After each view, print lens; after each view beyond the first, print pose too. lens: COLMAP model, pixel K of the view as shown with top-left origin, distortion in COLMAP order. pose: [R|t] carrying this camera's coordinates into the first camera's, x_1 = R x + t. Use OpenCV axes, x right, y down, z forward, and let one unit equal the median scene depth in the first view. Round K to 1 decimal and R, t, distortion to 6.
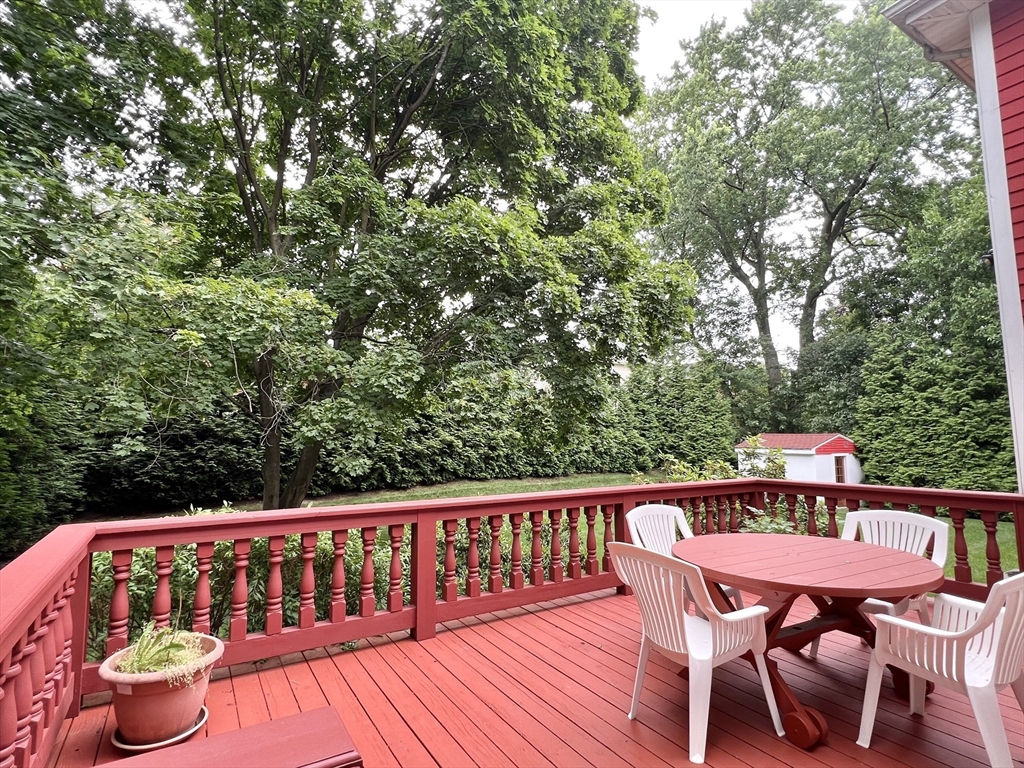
lens RADIAL K [[524.6, 0, 510.7], [0, 524.6, 385.8], [0, 0, 1]] dist [-0.002689, -0.000008]
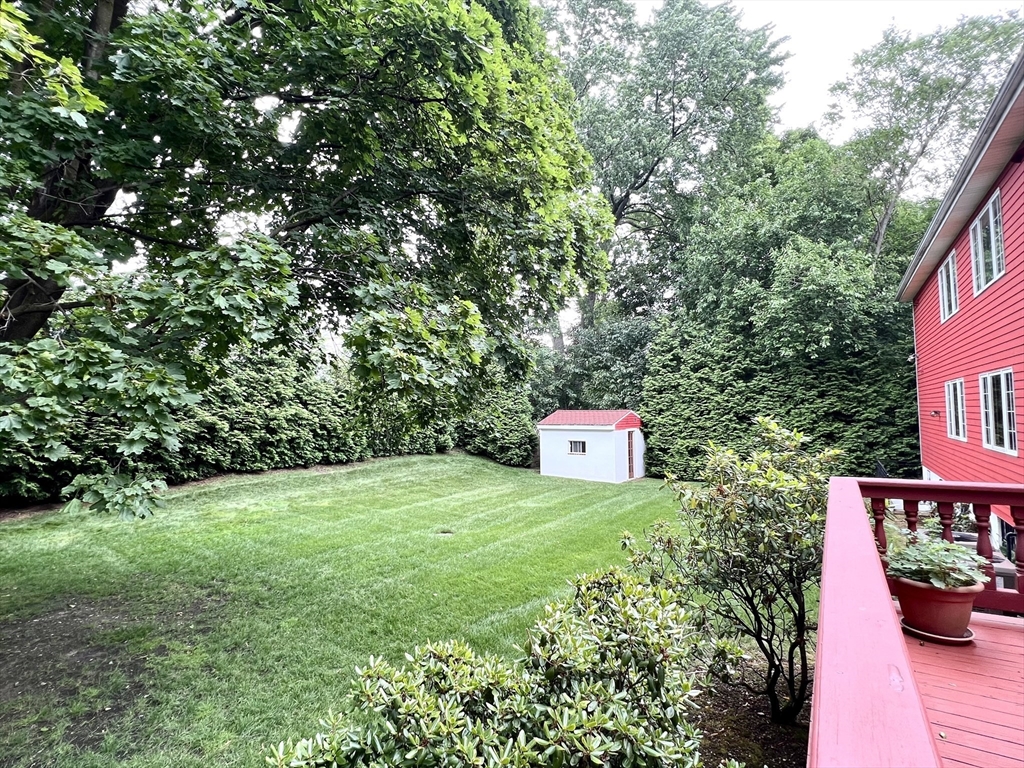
lens RADIAL K [[524.6, 0, 510.2], [0, 524.6, 378.0], [0, 0, 1]] dist [-0.002689, -0.000008]
pose [[0.895495, 0.021061, 0.444572, -0.068713], [-0.034714, 0.999142, 0.022591, 0.011107], [-0.443715, -0.035663, 0.895458, 0.156011]]
